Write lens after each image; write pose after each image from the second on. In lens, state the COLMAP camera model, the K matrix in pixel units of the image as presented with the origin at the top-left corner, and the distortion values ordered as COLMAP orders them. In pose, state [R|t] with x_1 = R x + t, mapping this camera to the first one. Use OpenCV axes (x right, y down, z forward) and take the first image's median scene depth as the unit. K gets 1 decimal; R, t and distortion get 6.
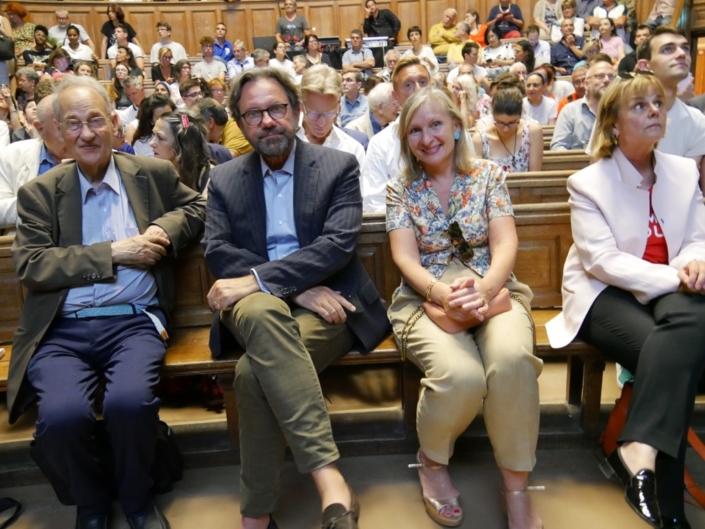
lens RADIAL K [[587.8, 0, 352.5], [0, 587.8, 264.5], [0, 0, 1]] dist [-0.057208, 0.036441]
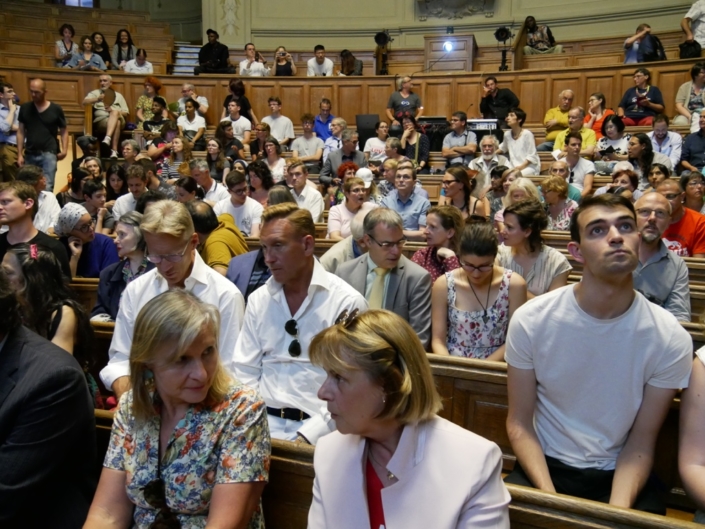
lens RADIAL K [[587.8, 0, 352.5], [0, 587.8, 264.5], [0, 0, 1]] dist [-0.057208, 0.036441]
pose [[0.954706, 0.101820, -0.279589, 0.123744], [-0.127273, 0.989074, -0.074395, -0.066689], [0.268959, 0.106609, 0.957233, 0.081075]]
